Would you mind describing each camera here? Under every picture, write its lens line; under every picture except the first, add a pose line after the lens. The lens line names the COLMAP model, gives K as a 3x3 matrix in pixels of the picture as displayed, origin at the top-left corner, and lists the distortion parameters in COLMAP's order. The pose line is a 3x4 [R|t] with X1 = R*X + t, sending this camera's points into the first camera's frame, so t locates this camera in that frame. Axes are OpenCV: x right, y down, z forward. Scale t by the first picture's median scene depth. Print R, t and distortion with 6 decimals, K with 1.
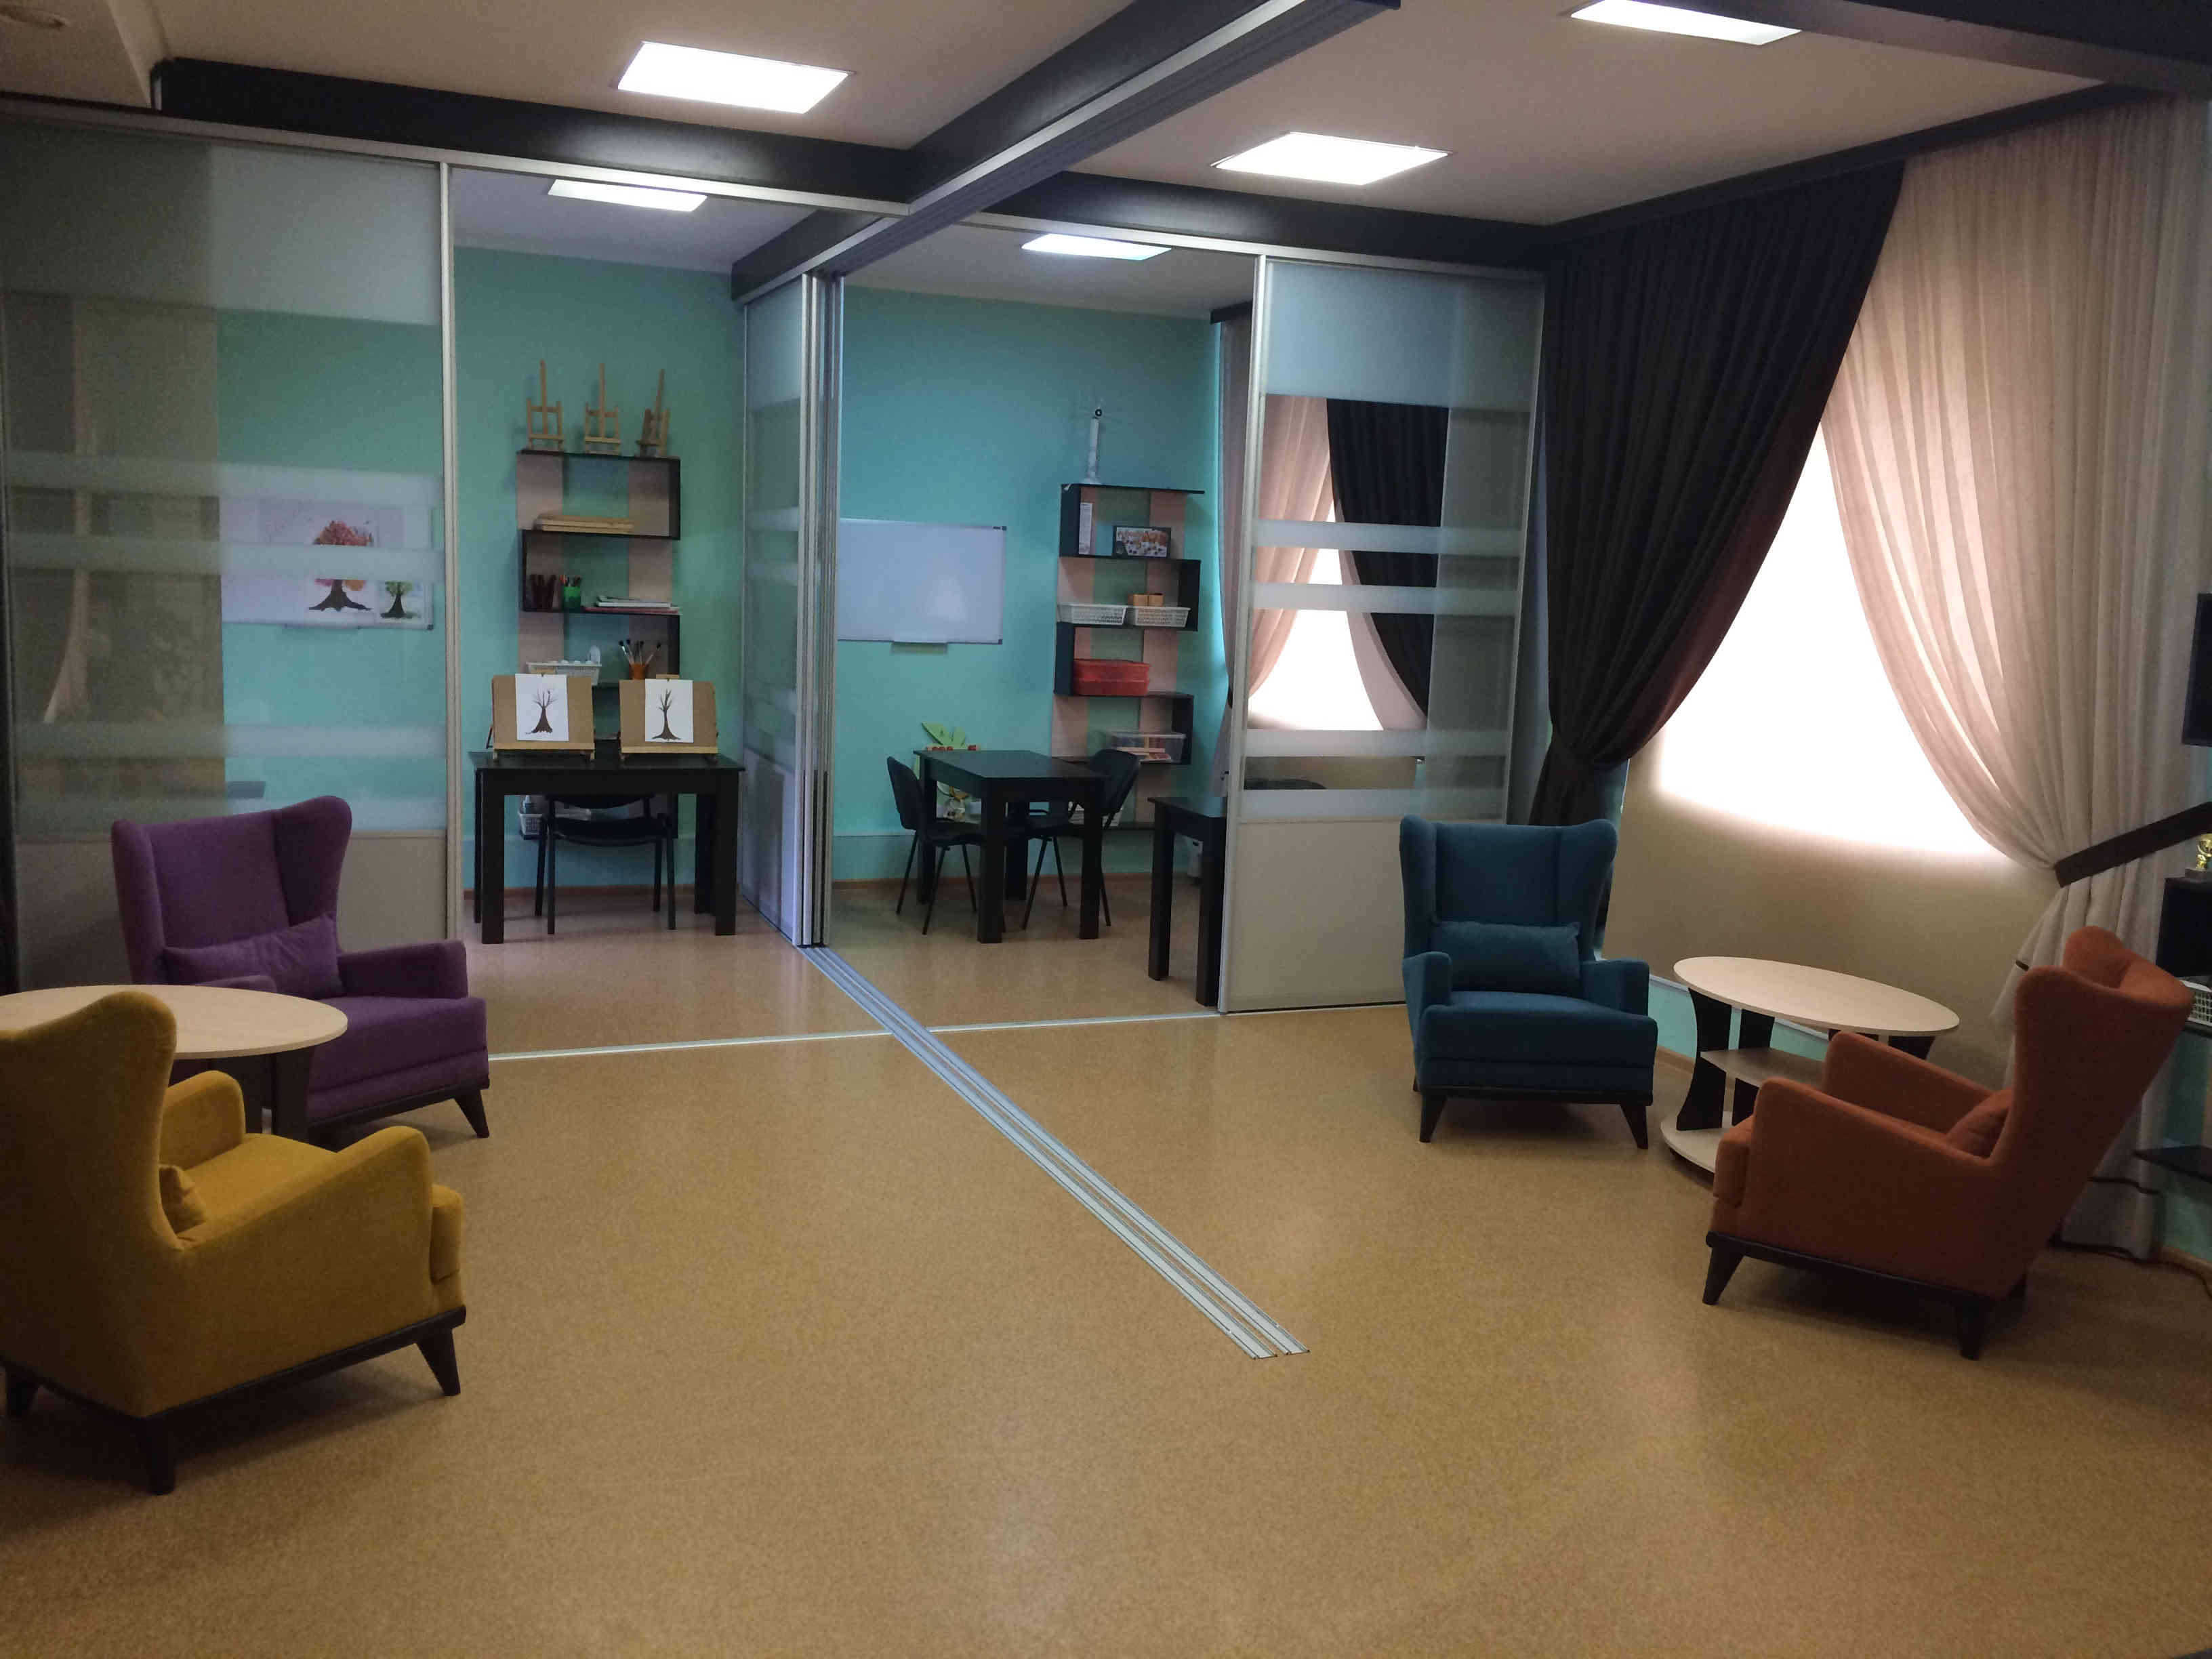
lens RADIAL K [[1897.2, 0, 1106.8], [0, 1897.2, 844.3], [0, 0, 1]] dist [0.075356, -0.109474]
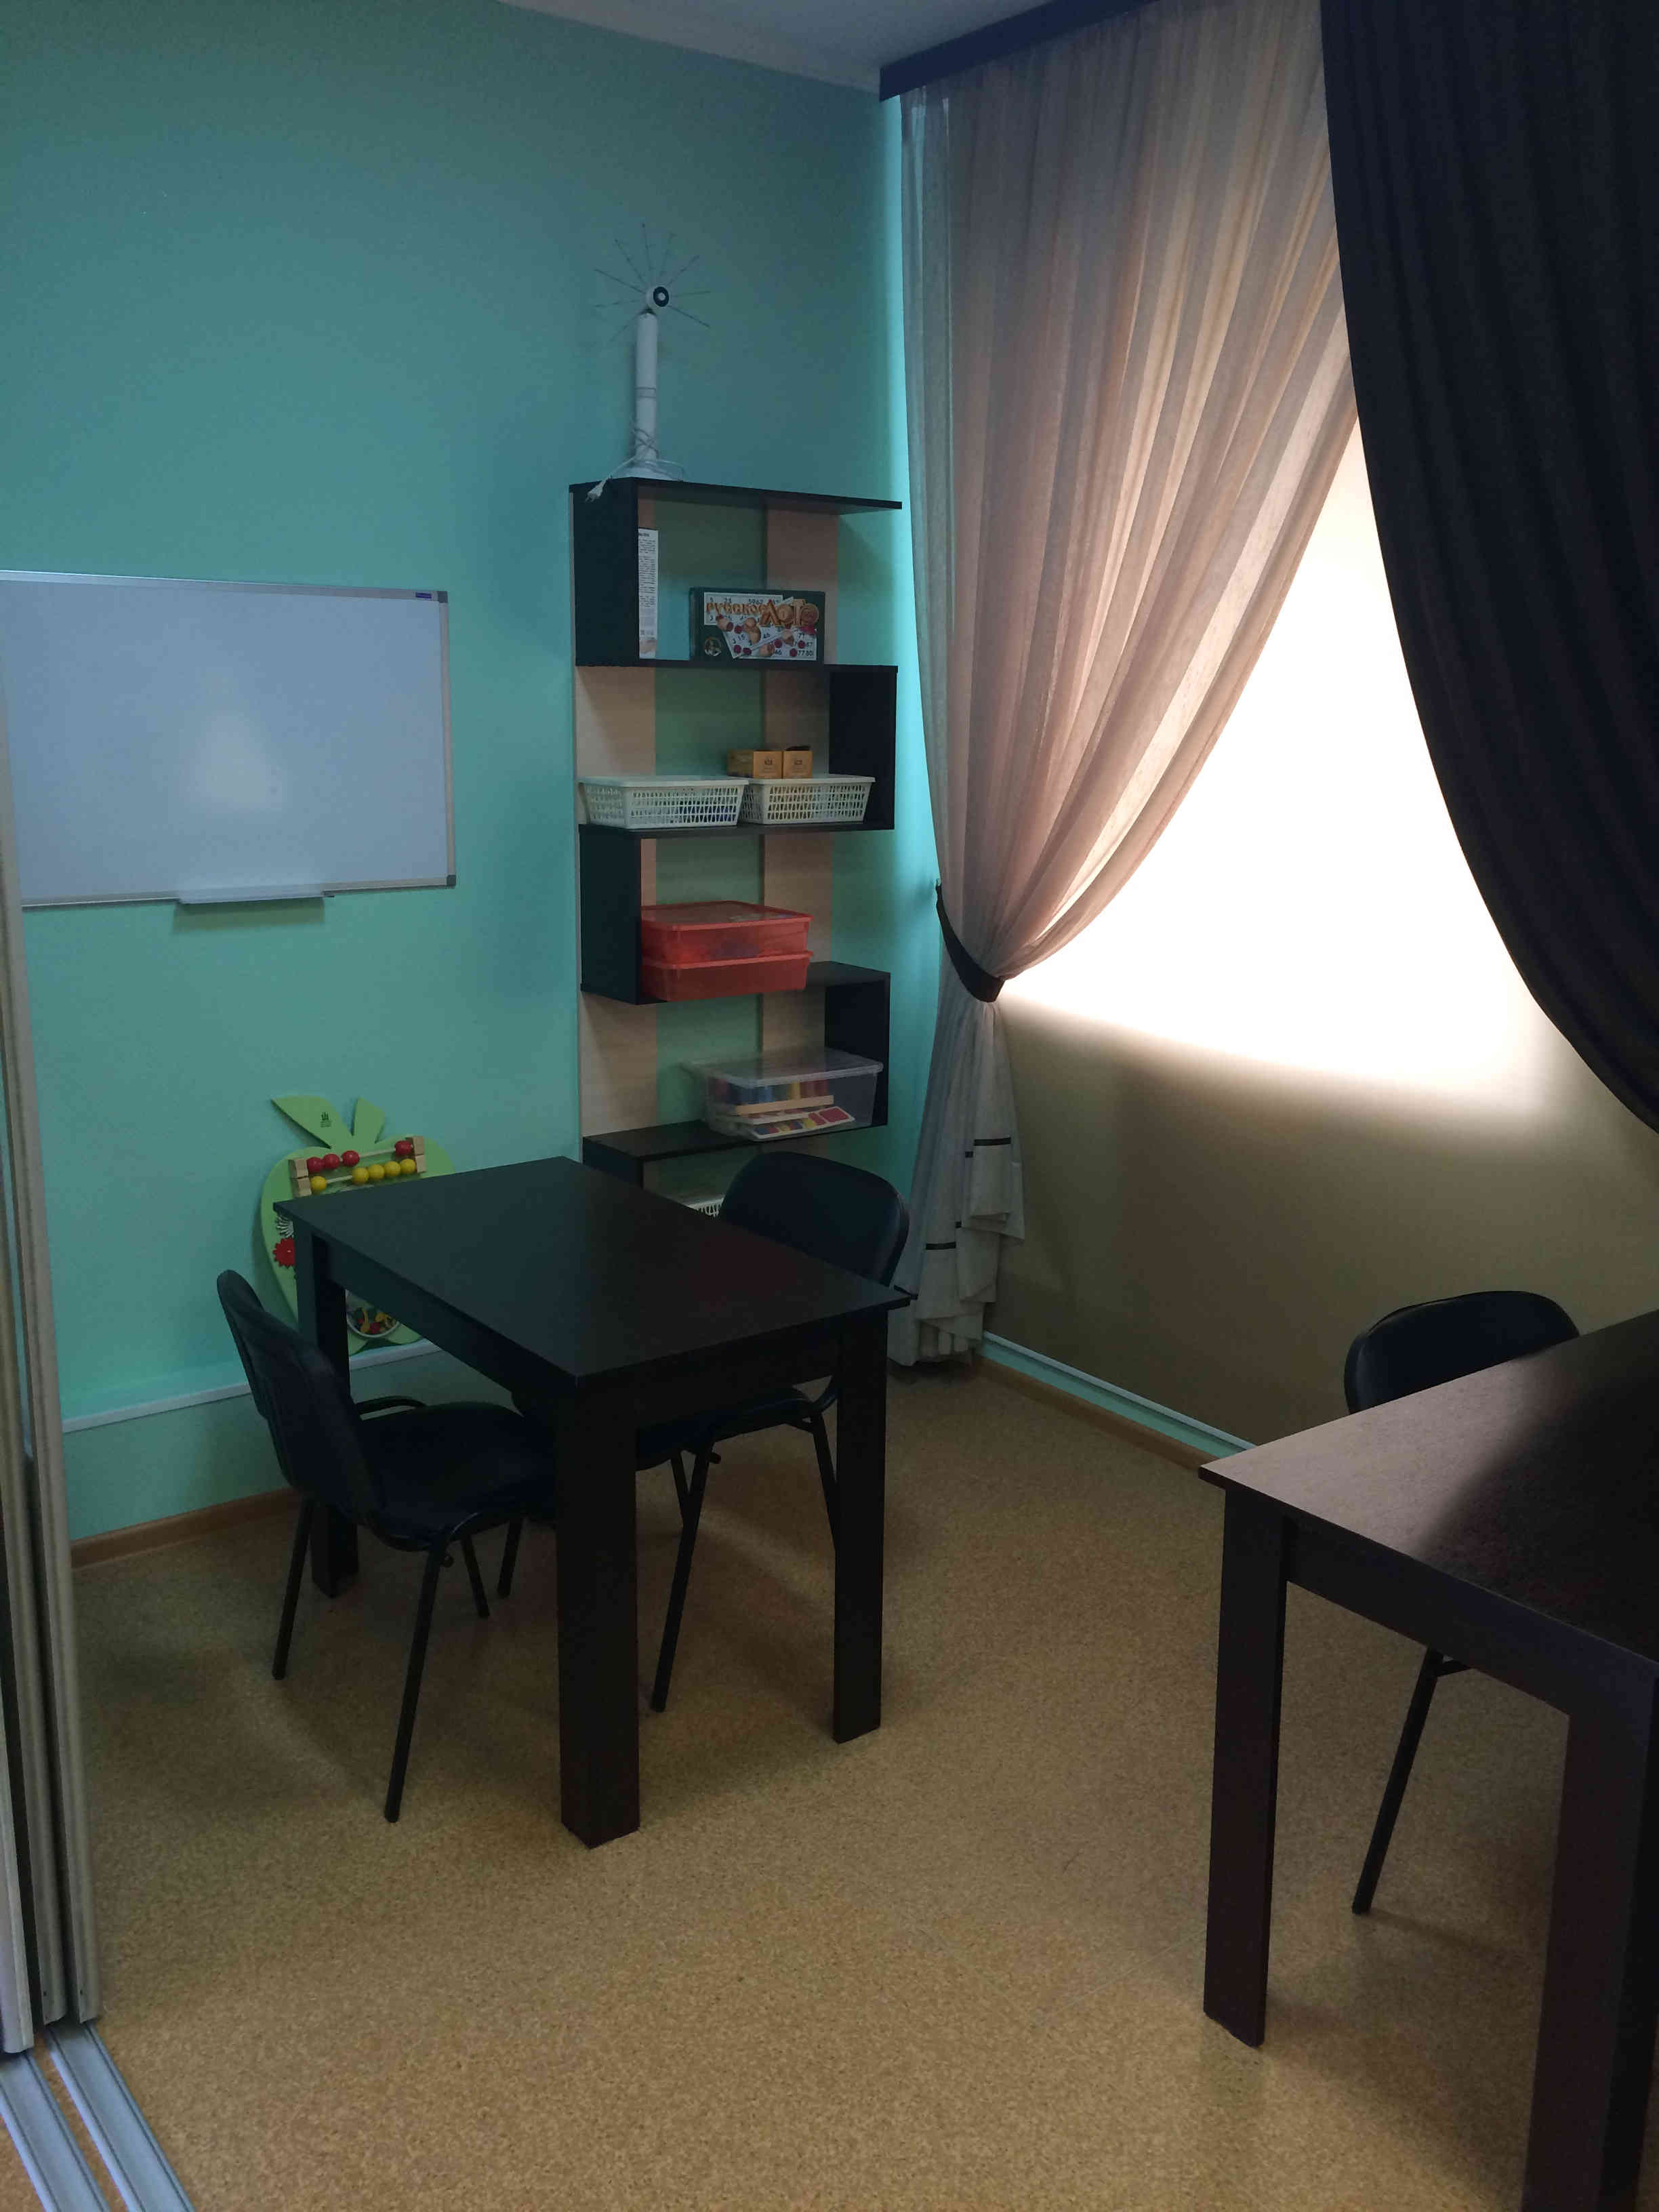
lens RADIAL K [[1897.2, 0, 835.9], [0, 1897.2, 1114.8], [0, 0, 1]] dist [0.075356, -0.109474]
pose [[0.964145, -0.088351, 0.250238, -0.138534], [0.067518, 0.993590, 0.090667, -0.147319], [-0.256645, -0.070520, 0.963930, 0.965587]]
